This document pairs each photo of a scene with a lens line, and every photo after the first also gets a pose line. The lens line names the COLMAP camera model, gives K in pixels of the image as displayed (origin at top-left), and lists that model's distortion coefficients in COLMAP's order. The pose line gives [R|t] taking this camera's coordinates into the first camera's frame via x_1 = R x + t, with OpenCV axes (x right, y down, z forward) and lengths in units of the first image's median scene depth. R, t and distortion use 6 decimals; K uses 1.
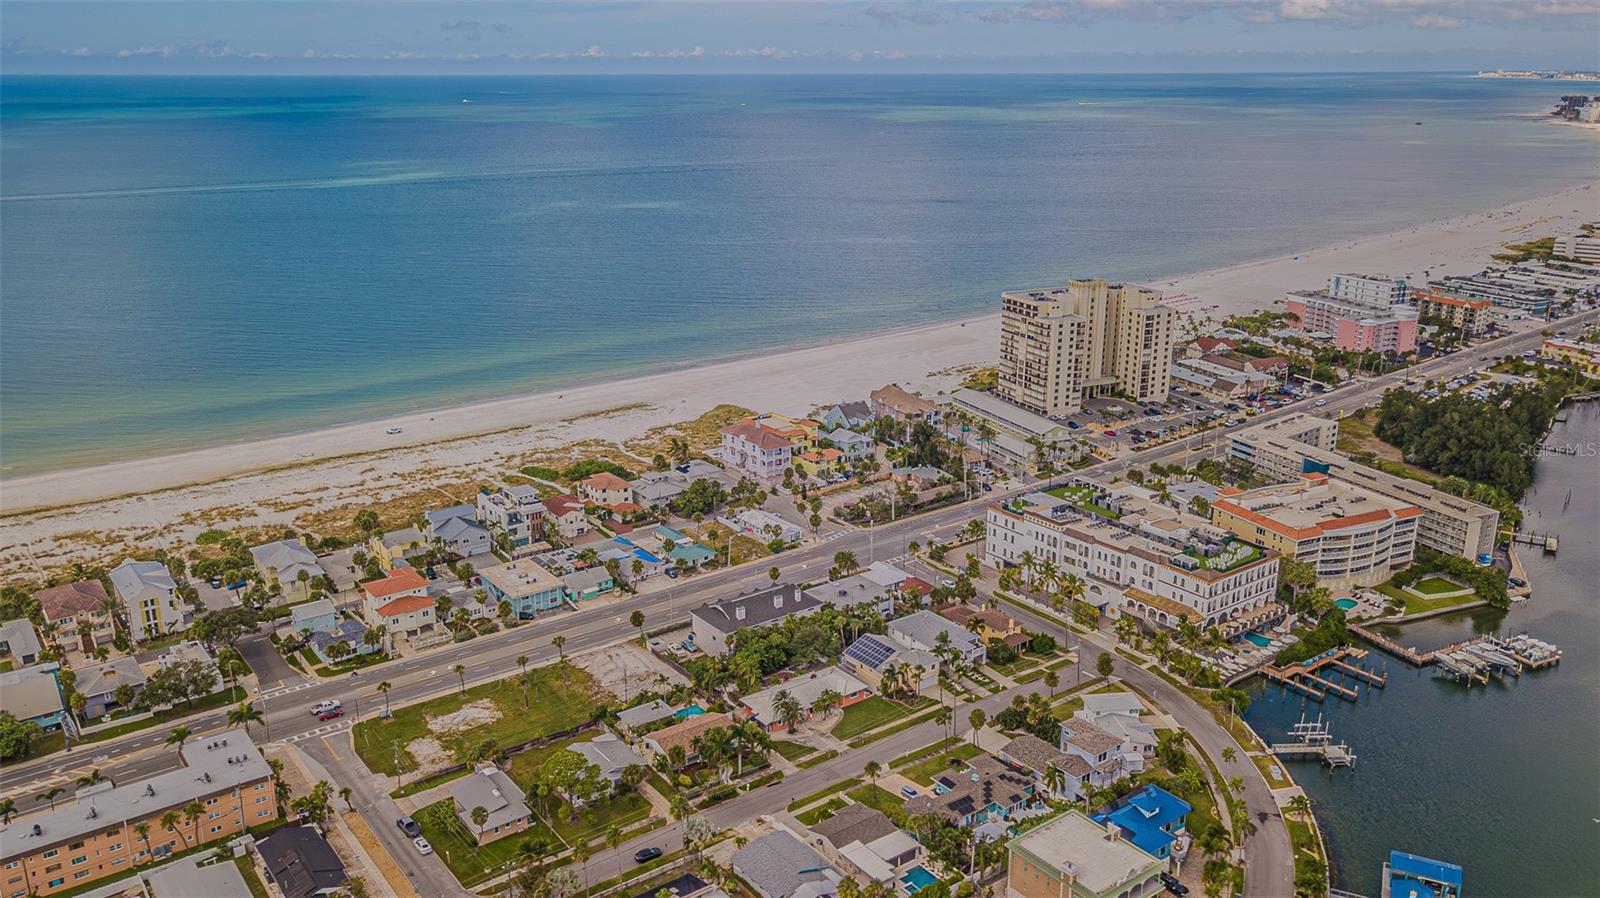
lens RADIAL K [[1264.3, 0, 796.6], [0, 1264.3, 448.7], [0, 0, 1]] dist [0.013778, 0.012590]
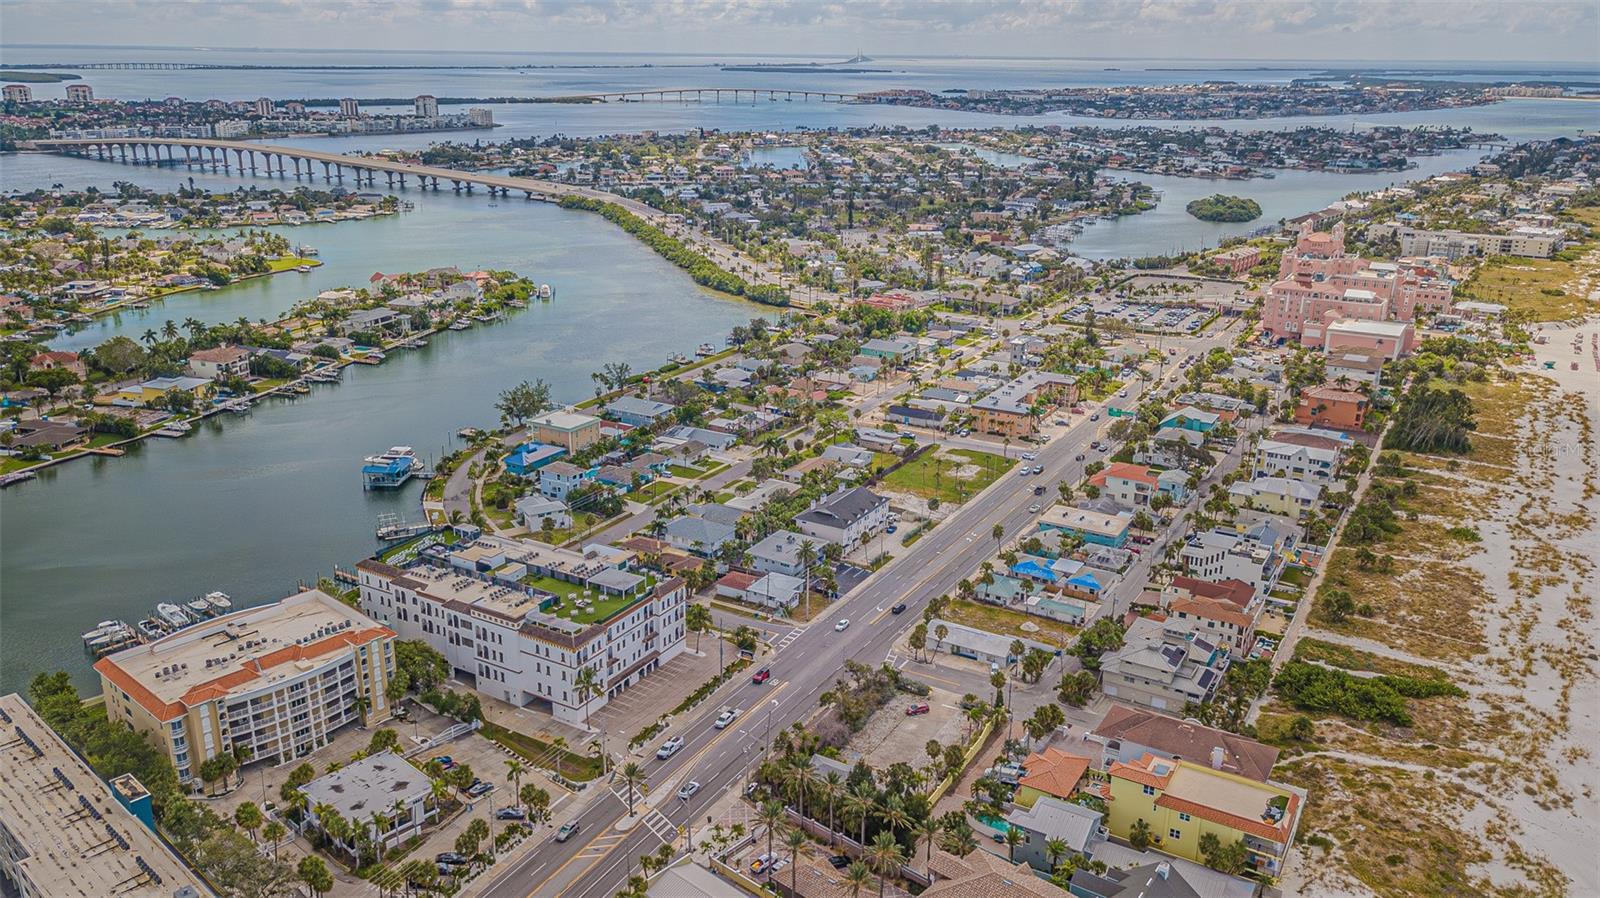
lens RADIAL K [[1251.0, 0, 784.7], [0, 1251.0, 450.2], [0, 0, 1]] dist [0.017700, 0.002748]
pose [[-0.925976, 0.108400, -0.361688, 0.377749], [-0.116887, 0.828554, 0.547572, -0.476819], [0.359035, 0.549315, -0.754551, 1.604871]]
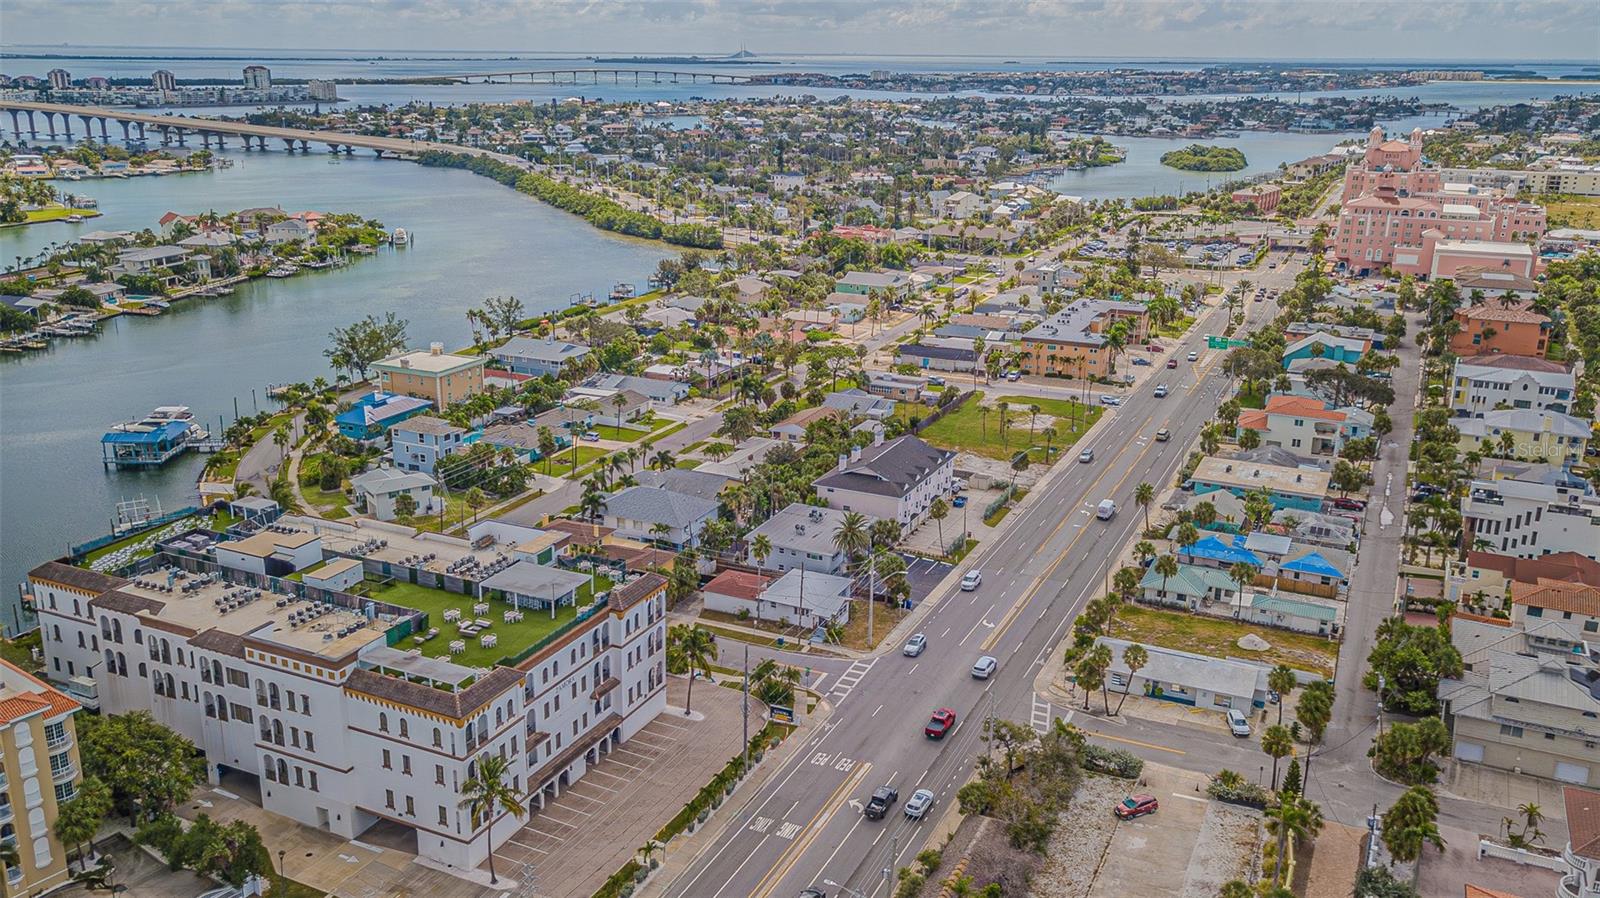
lens RADIAL K [[1345.6, 0, 789.1], [0, 1345.6, 451.5], [0, 0, 1]] dist [-0.032850, 0.123609]
pose [[-0.887744, 0.125262, -0.442968, 0.316115], [-0.140864, 0.842189, 0.520456, -0.241422], [0.438257, 0.524430, -0.730003, 1.352109]]
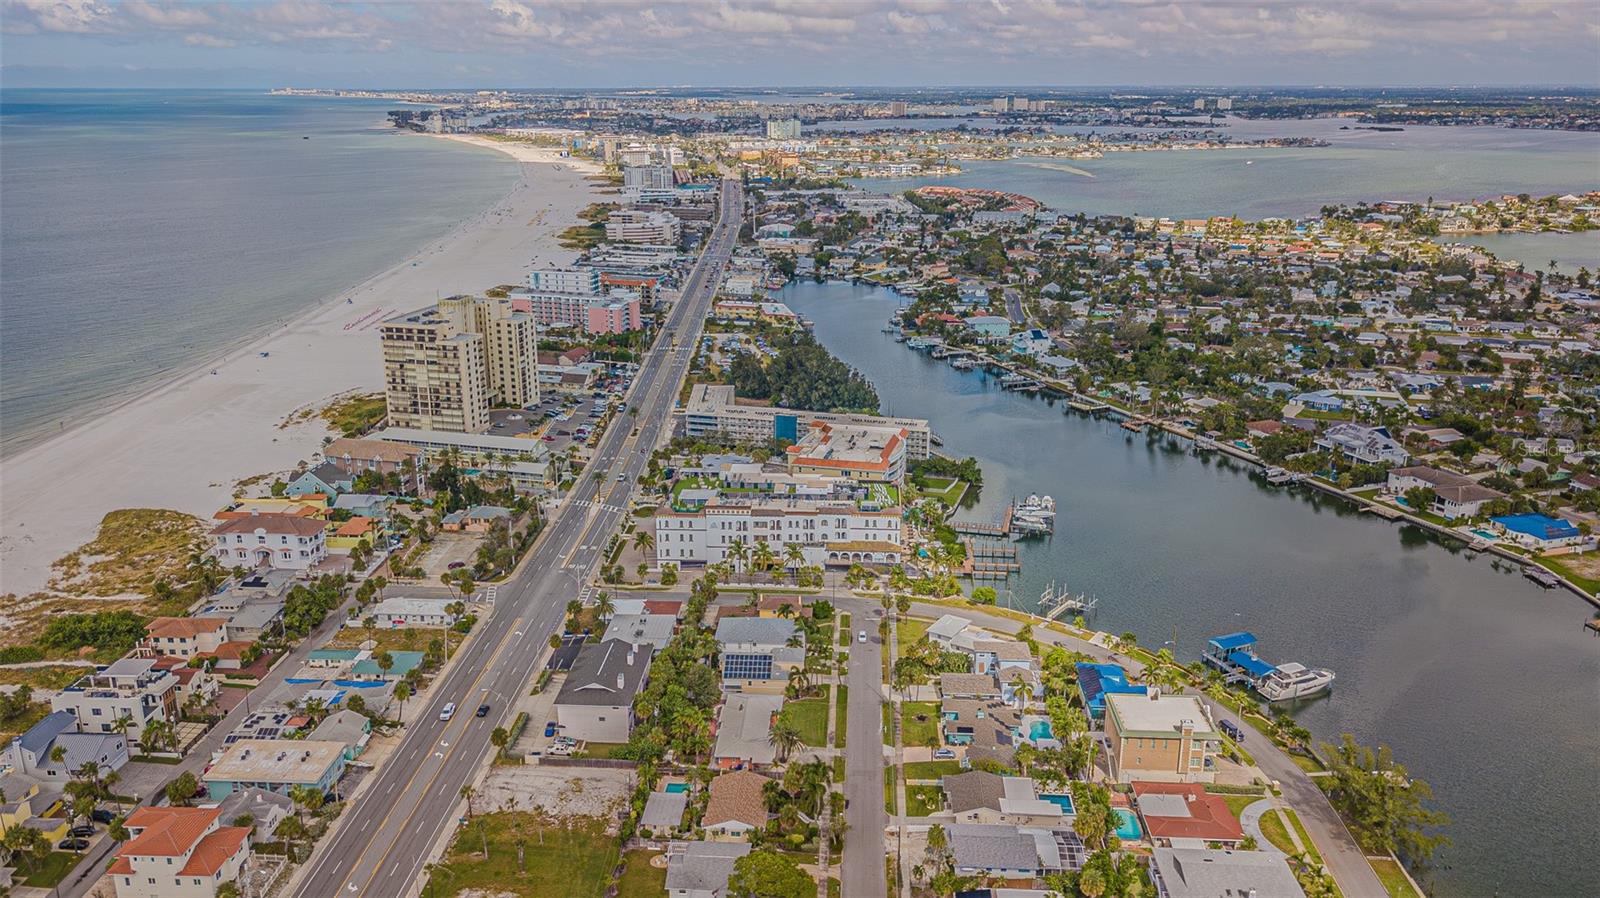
lens RADIAL K [[1225.9, 0, 795.0], [0, 1225.9, 448.8], [0, 0, 1]] dist [0.018930, 0.010136]
pose [[0.645816, -0.218726, 0.731492, -0.491583], [0.221881, 0.970503, 0.094301, -0.074706], [-0.730542, 0.101403, 0.675297, 0.252354]]
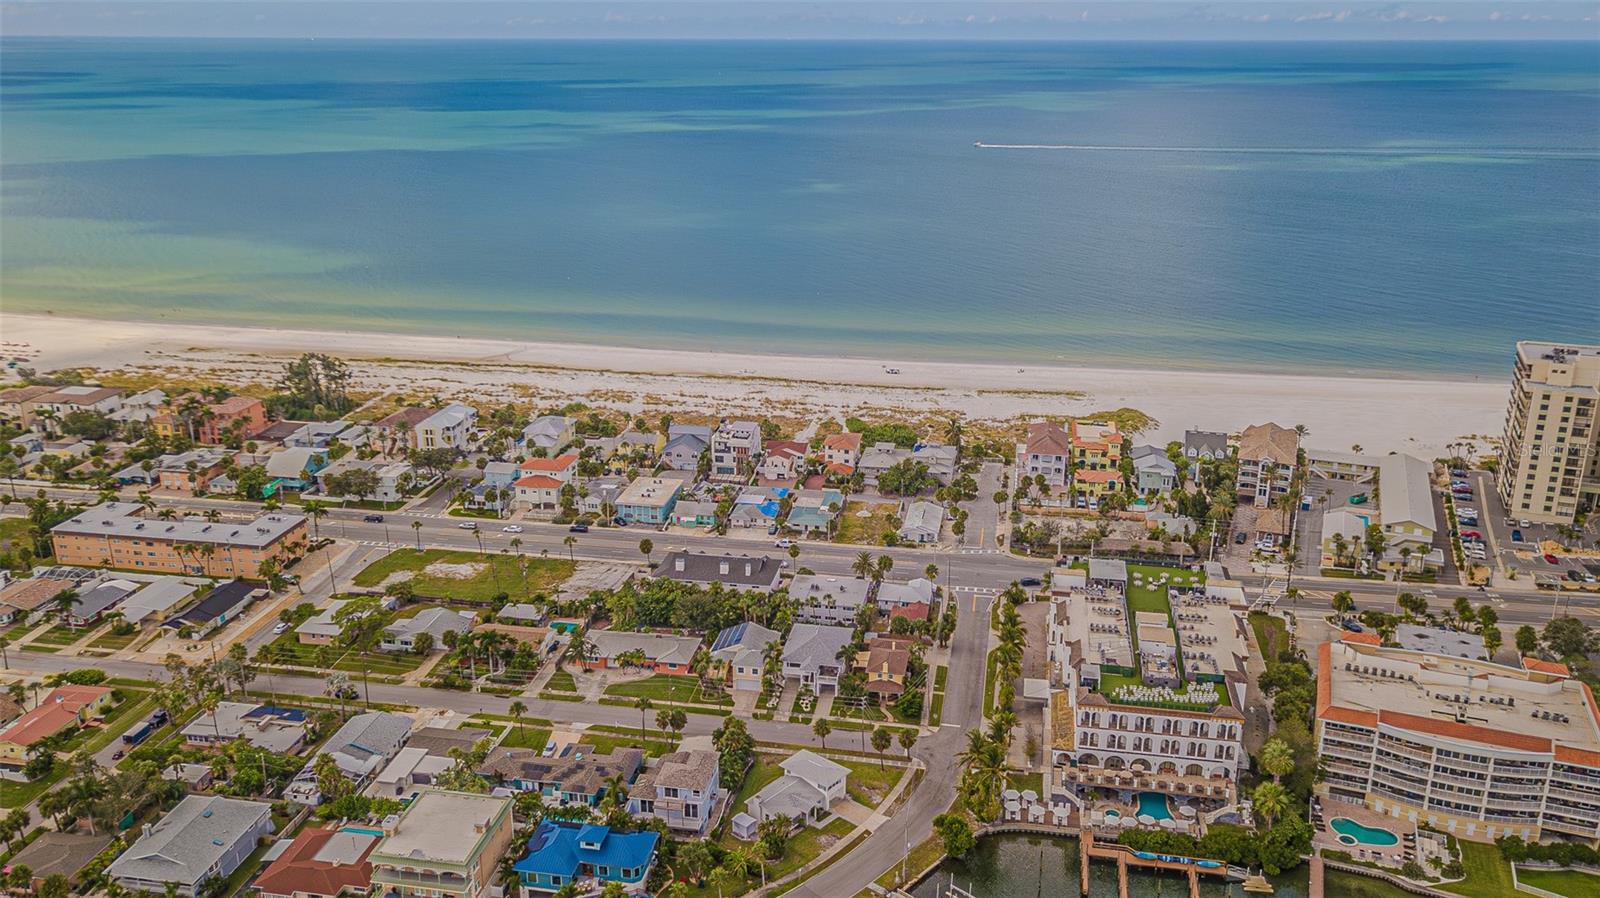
lens RADIAL K [[1295.2, 0, 797.1], [0, 1295.2, 447.3], [0, 0, 1]] dist [0.011965, 0.013834]
pose [[0.681773, 0.227596, -0.695259, 0.625915], [-0.215675, 0.970666, 0.106260, -0.081220], [0.699049, 0.077505, 0.710861, 0.266520]]
